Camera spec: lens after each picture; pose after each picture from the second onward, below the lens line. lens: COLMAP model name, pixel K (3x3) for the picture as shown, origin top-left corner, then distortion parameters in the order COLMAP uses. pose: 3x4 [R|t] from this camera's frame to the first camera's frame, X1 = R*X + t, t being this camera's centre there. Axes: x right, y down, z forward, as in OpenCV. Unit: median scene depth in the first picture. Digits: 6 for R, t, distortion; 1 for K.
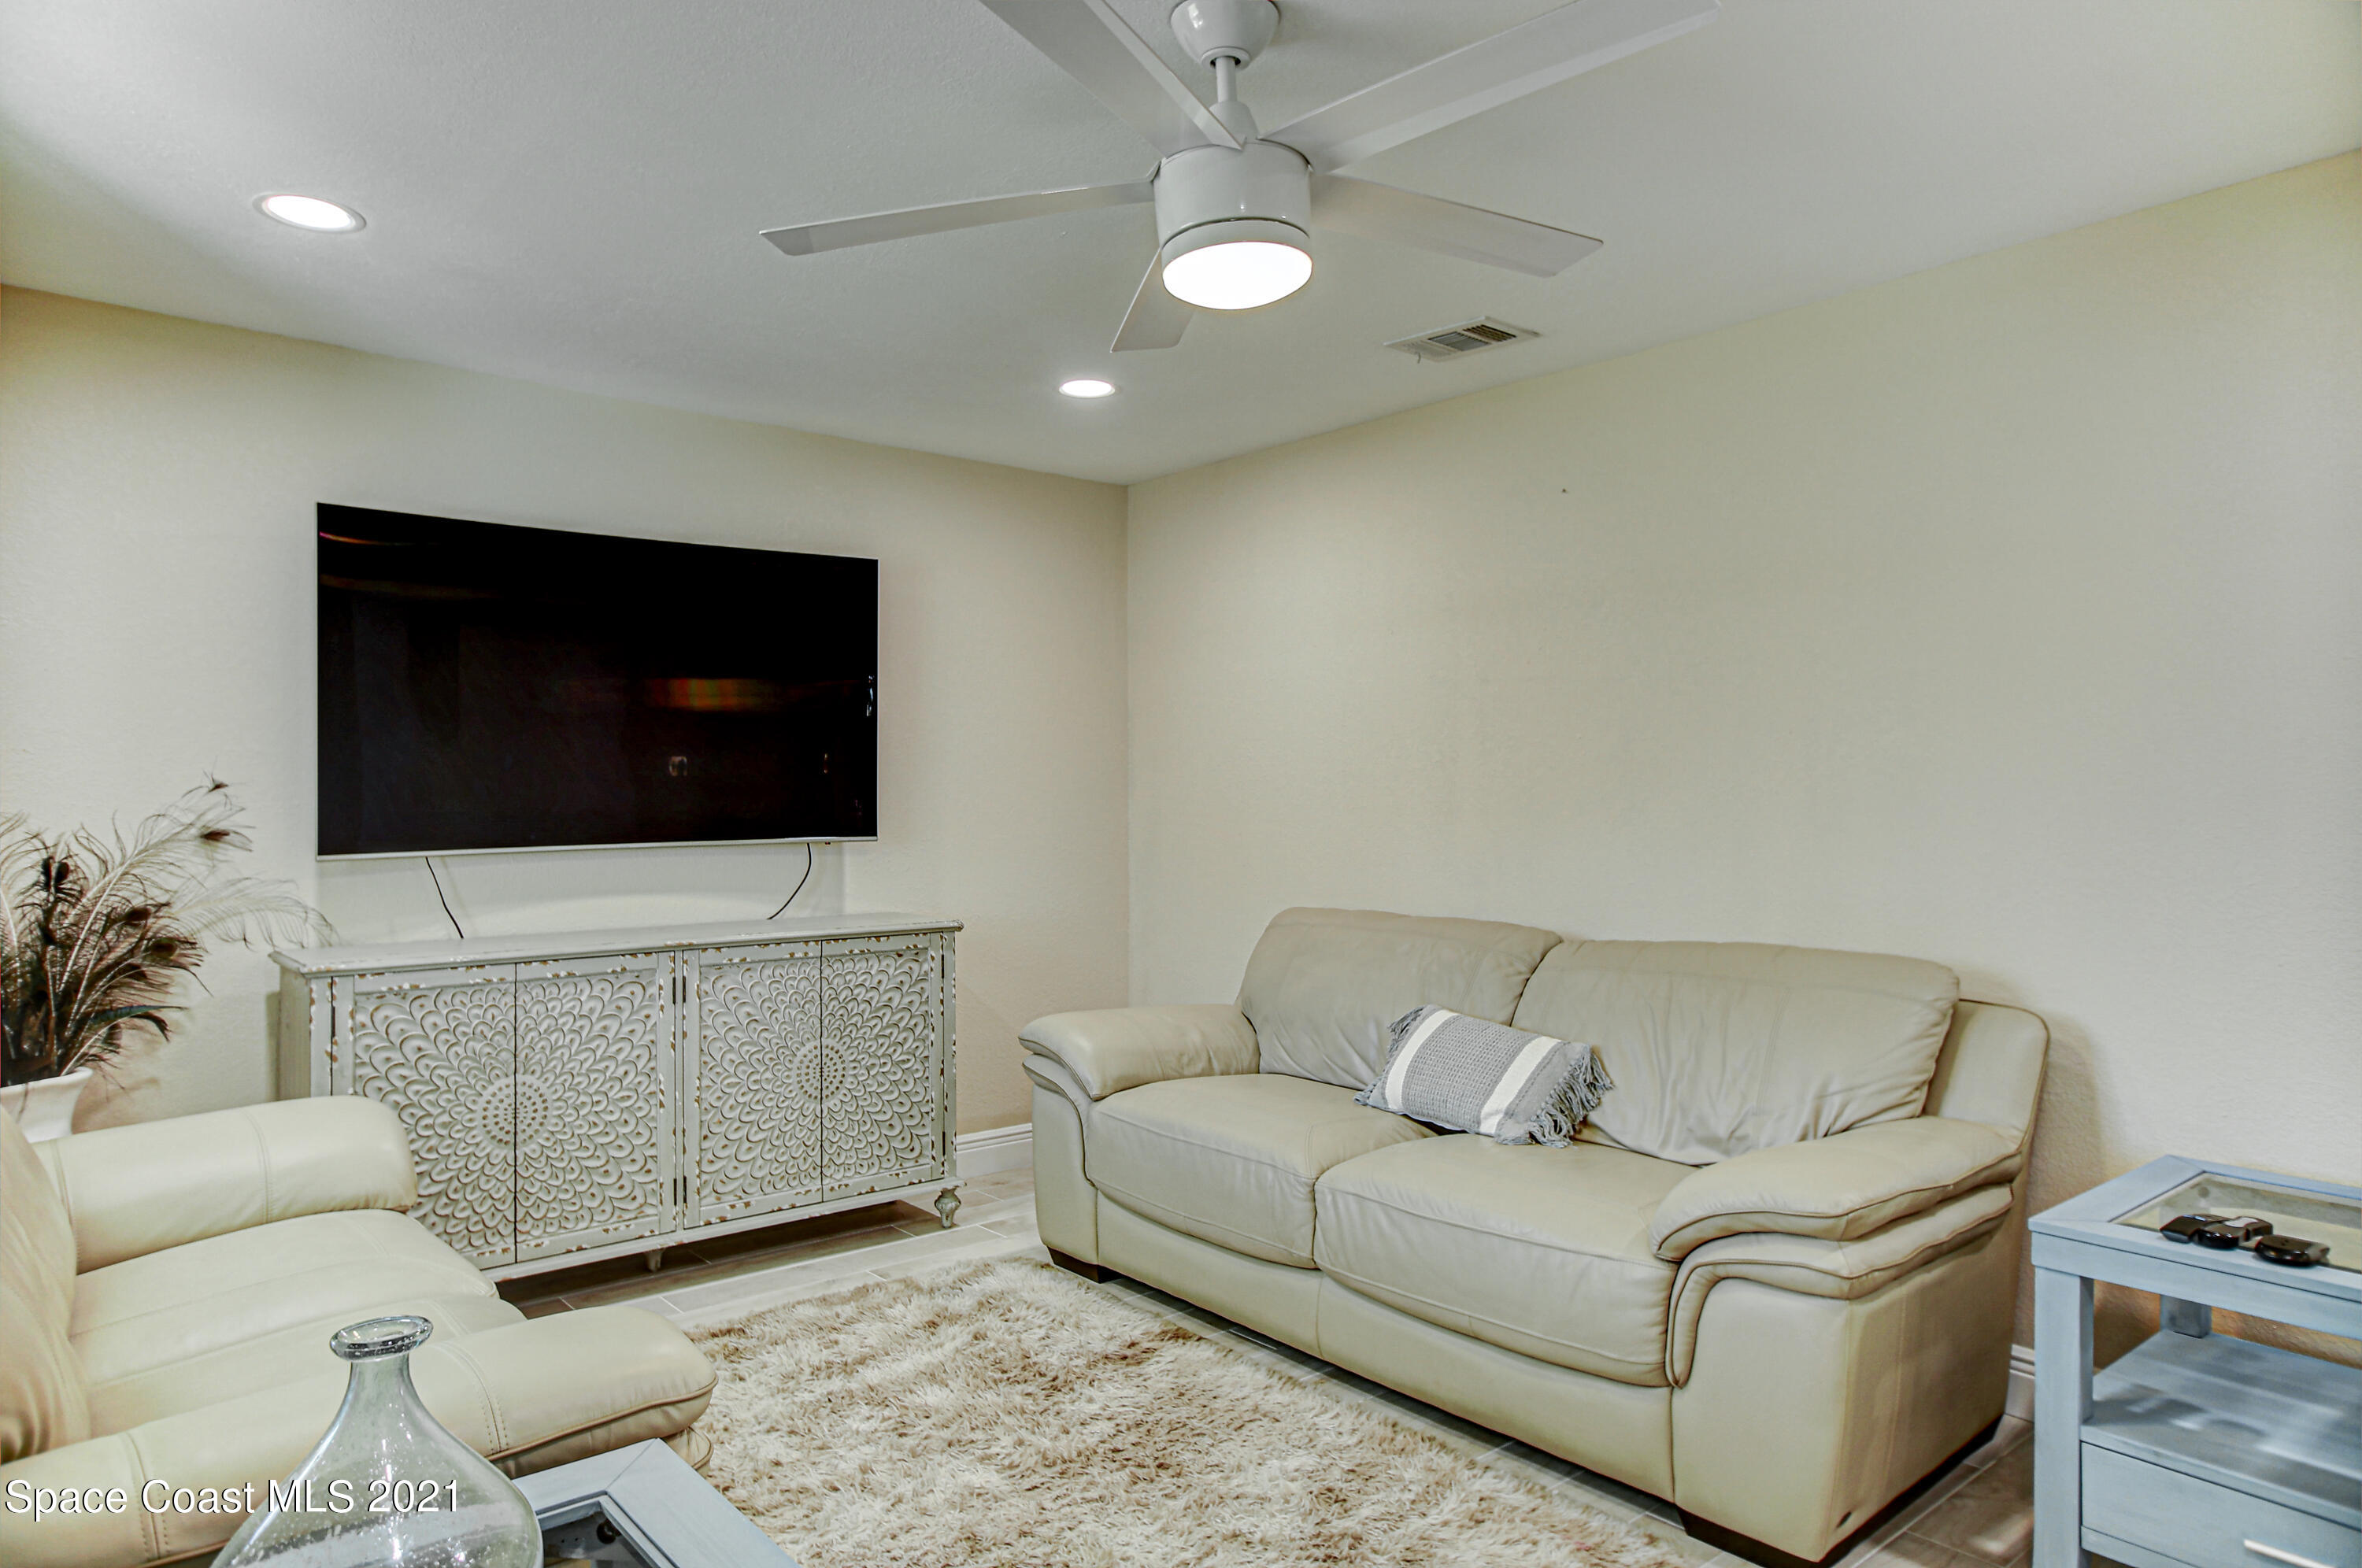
lens RADIAL K [[1495.7, 0, 1181.0], [0, 1495.7, 784.0], [0, 0, 1]] dist [0.000679, 0.000584]
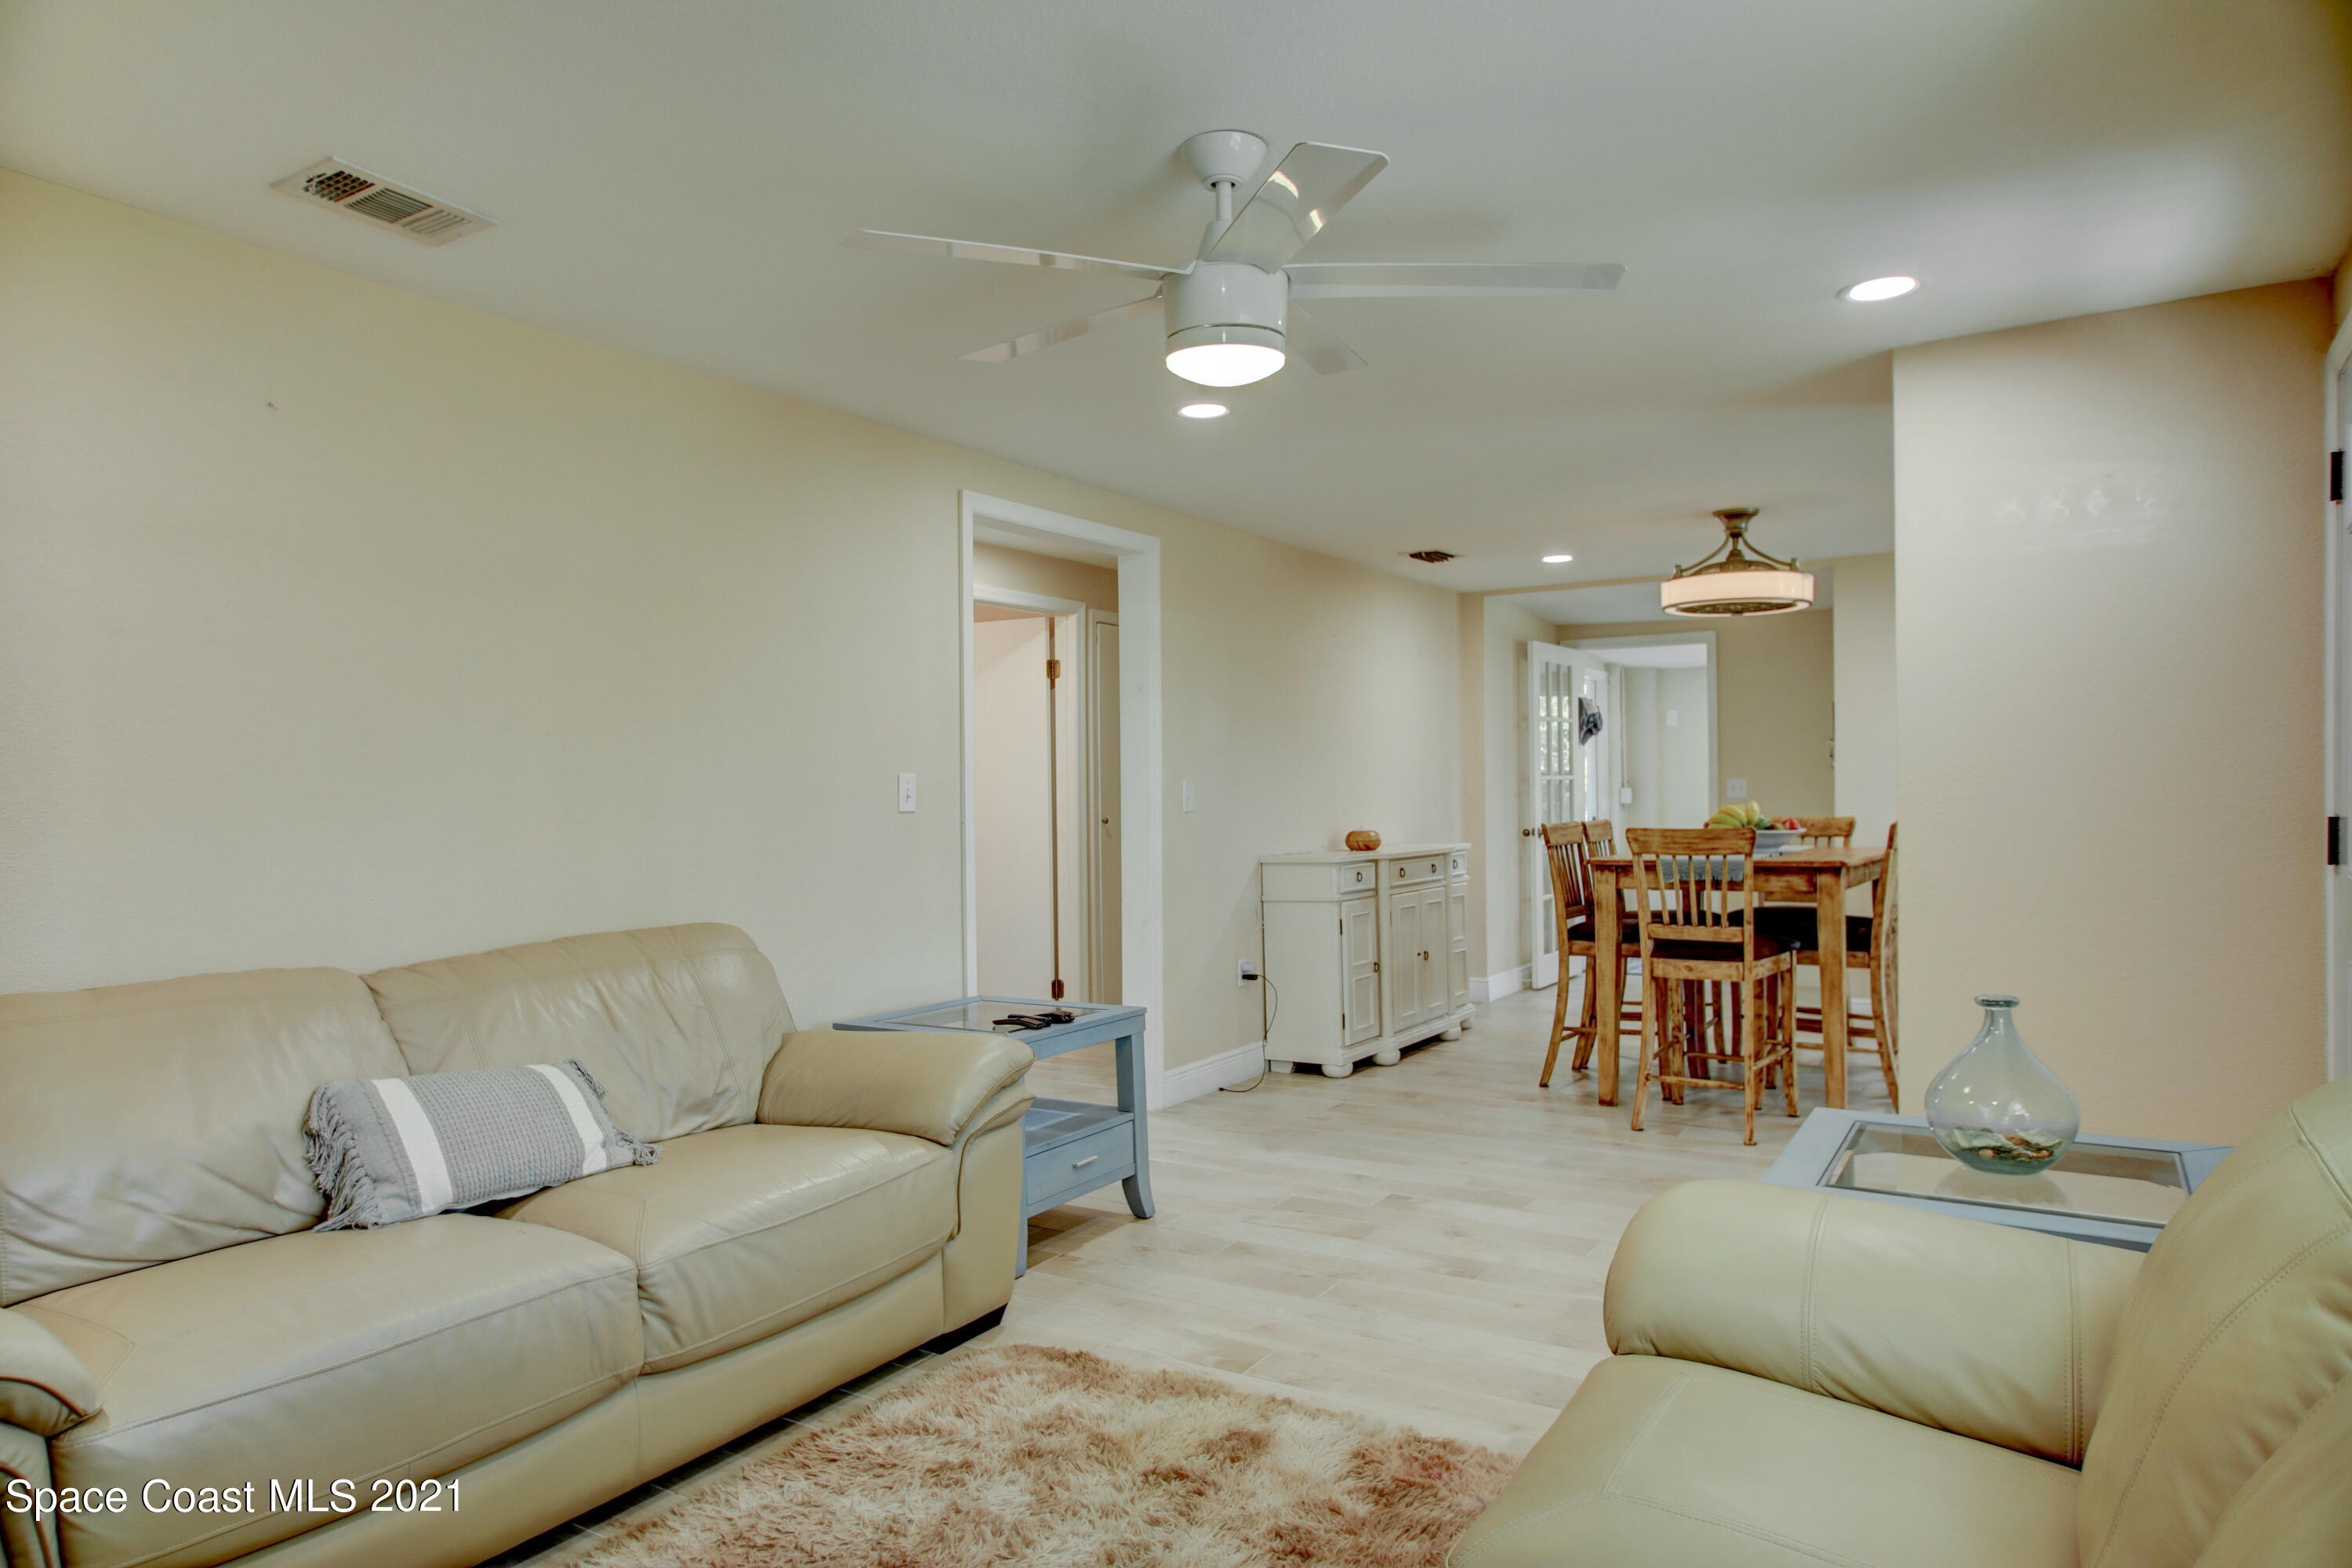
lens RADIAL K [[1444.0, 0, 1172.7], [0, 1444.0, 788.2], [0, 0, 1]] dist [-0.000334, 0.005807]
pose [[-0.309548, 0.002713, 0.950880, -0.785633], [0.015113, 0.999884, 0.002067, 0.010042], [-0.950764, 0.015011, -0.309553, 1.021404]]
